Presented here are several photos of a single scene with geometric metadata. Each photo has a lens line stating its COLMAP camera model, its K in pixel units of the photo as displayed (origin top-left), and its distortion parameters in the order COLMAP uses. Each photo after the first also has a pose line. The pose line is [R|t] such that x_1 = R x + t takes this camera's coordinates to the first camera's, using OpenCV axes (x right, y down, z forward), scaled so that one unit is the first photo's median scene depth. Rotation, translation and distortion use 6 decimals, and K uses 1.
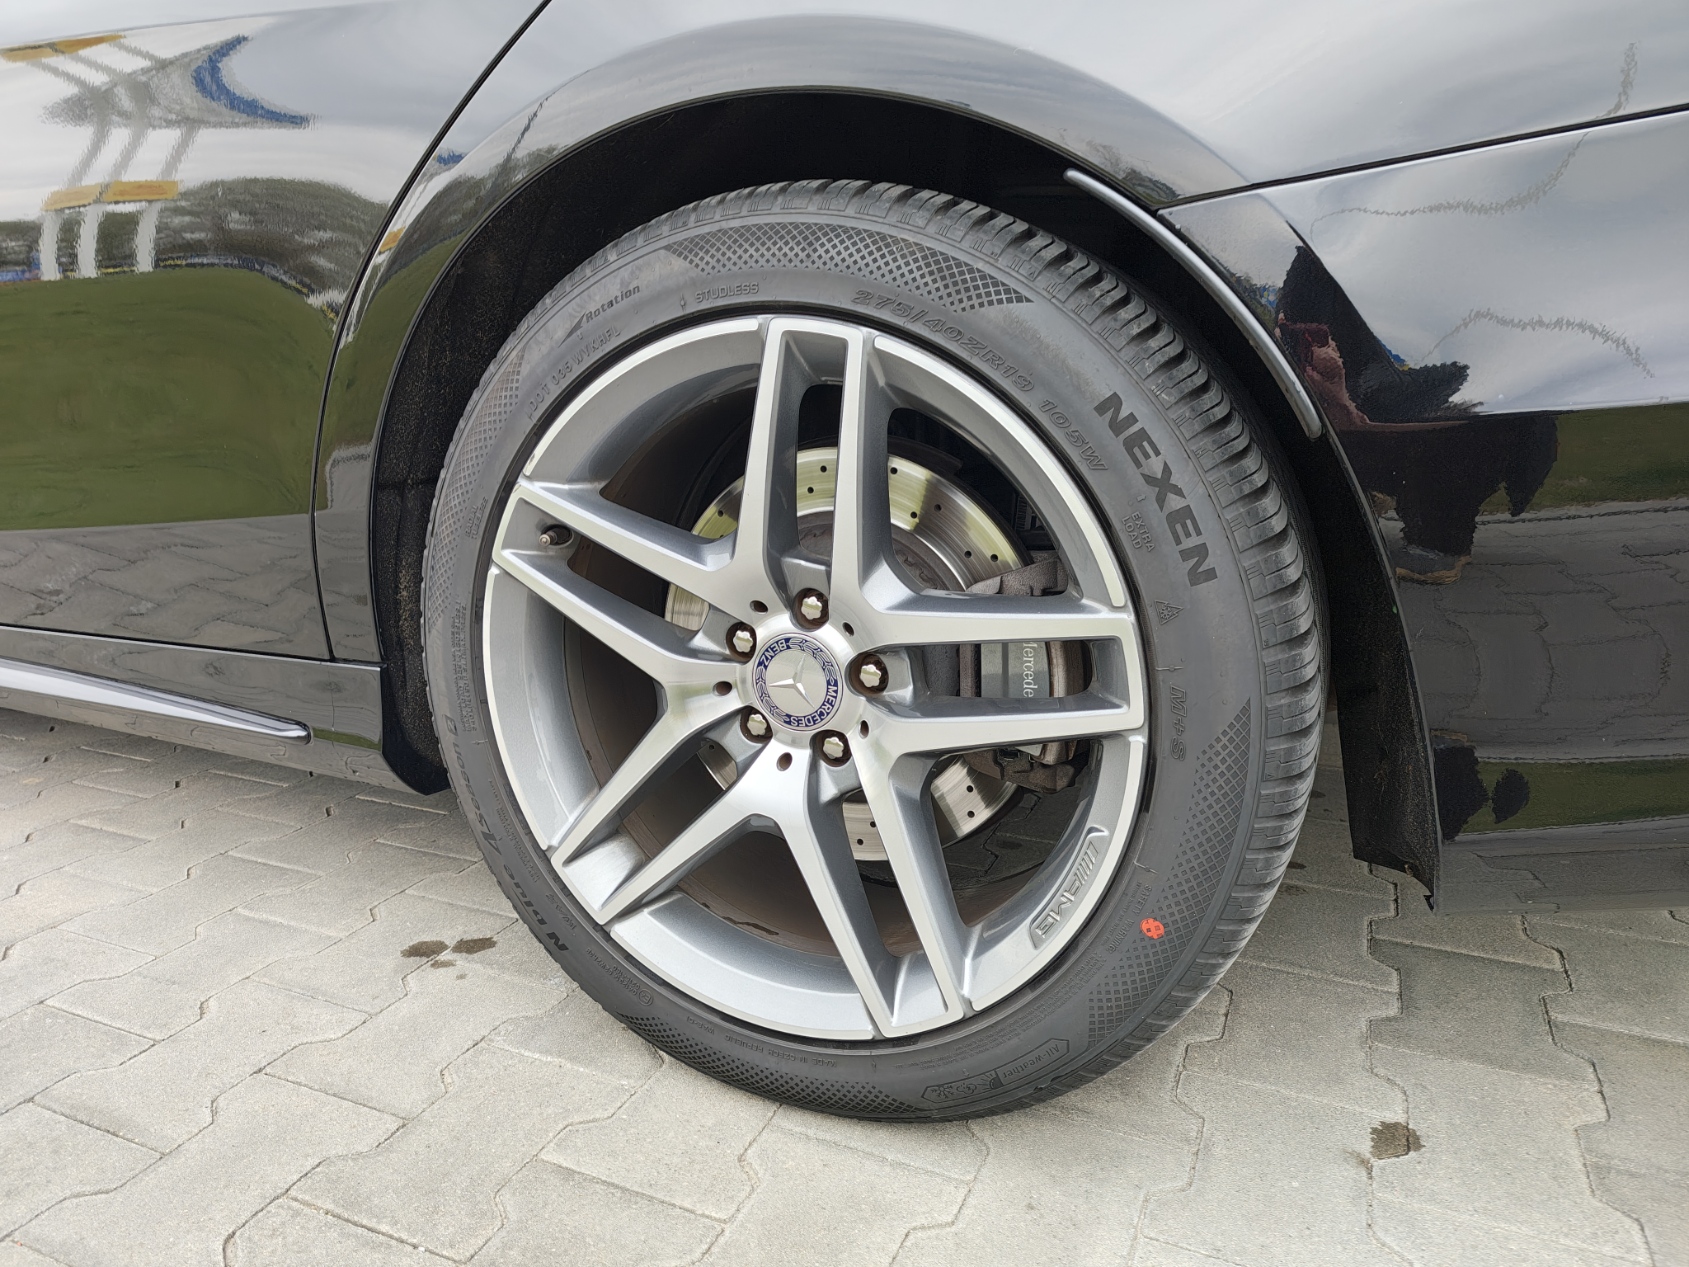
lens RADIAL K [[1144.5, 0, 844.5], [0, 1144.5, 633.5], [0, 0, 1]] dist [0.011279, -0.001539]
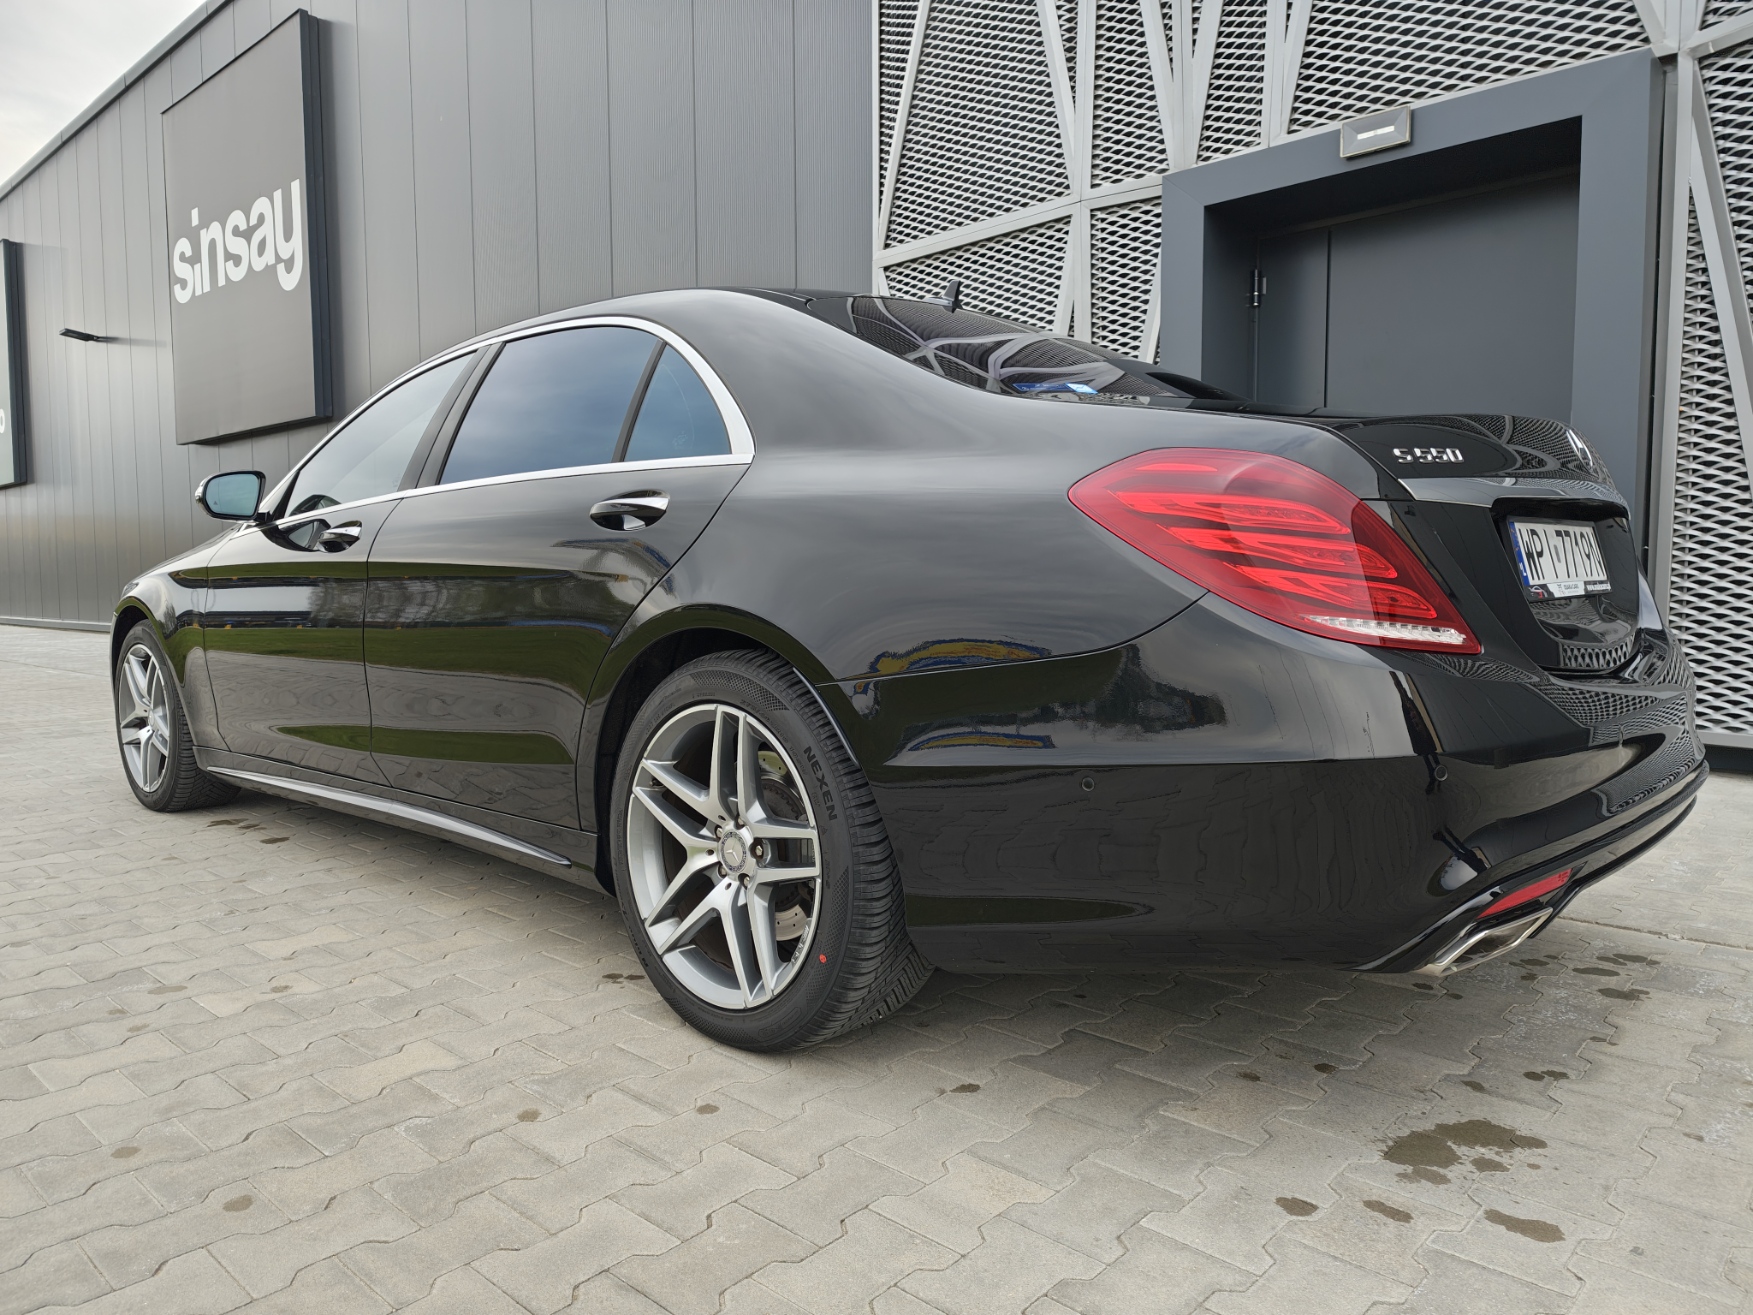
lens RADIAL K [[1195.1, 0, 876.8], [0, 1195.1, 663.6], [0, 0, 1]] dist [0.039762, -0.001212]
pose [[0.944345, 0.025382, -0.327977, 1.019799], [-0.075202, 0.987274, -0.140124, -0.016123], [0.320246, 0.156990, 0.934236, -1.251077]]
